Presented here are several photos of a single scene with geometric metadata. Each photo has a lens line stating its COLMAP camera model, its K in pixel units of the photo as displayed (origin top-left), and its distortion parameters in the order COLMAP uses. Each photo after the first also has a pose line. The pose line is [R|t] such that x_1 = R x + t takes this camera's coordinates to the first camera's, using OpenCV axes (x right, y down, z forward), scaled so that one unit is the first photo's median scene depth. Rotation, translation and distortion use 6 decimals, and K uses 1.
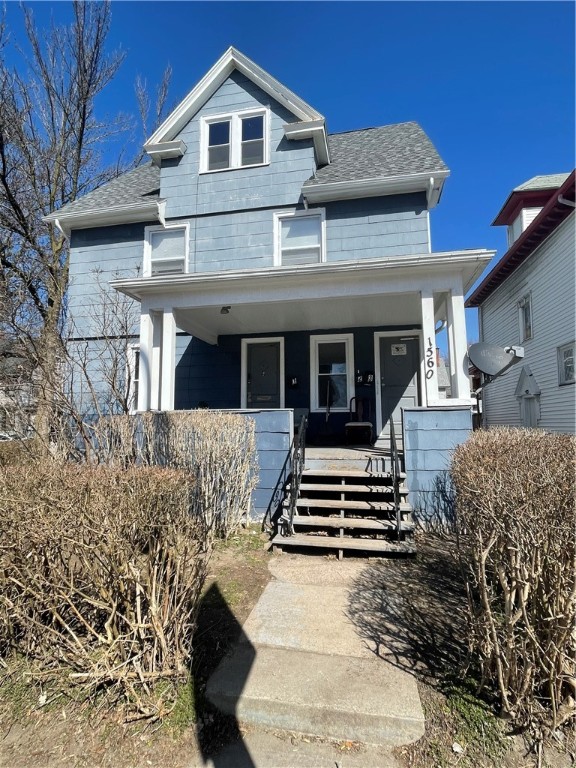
lens RADIAL K [[402.9, 0, 286.7], [0, 402.9, 380.3], [0, 0, 1]] dist [0.000798, -0.000823]
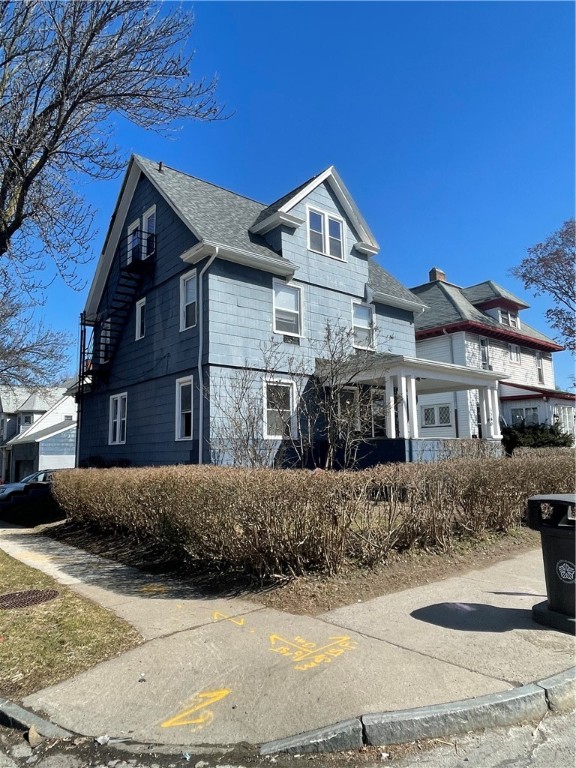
lens RADIAL K [[508.8, 0, 288.0], [0, 508.8, 384.0], [0, 0, 1]] dist [0.000916, -0.003281]
pose [[0.620388, 0.100603, 0.777816, -1.499863], [-0.068142, 0.994903, -0.074330, 0.030141], [-0.781329, -0.006888, 0.624081, 0.055783]]
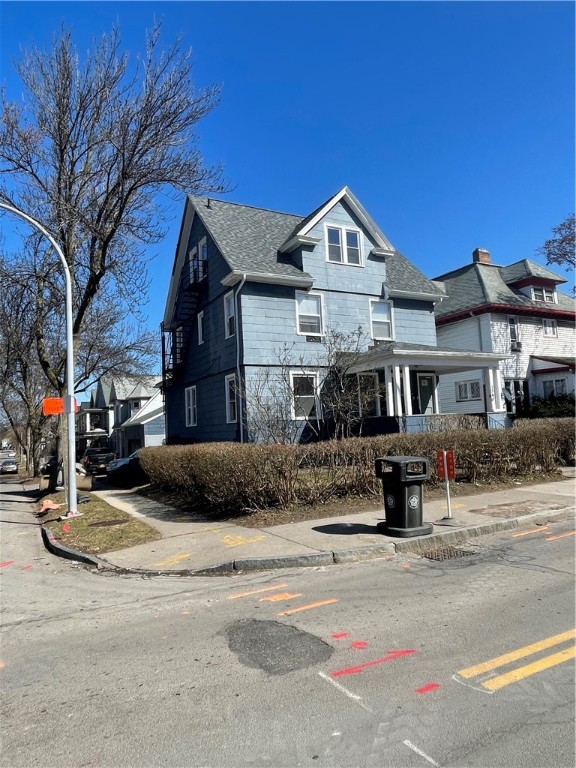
lens RADIAL K [[508.8, 0, 288.0], [0, 508.8, 384.0], [0, 0, 1]] dist [0.000916, -0.003281]
pose [[0.764872, 0.026357, 0.643643, -1.606528], [-0.024225, 0.999633, -0.012147, -0.023884], [-0.643727, -0.006301, 0.765229, -0.392540]]
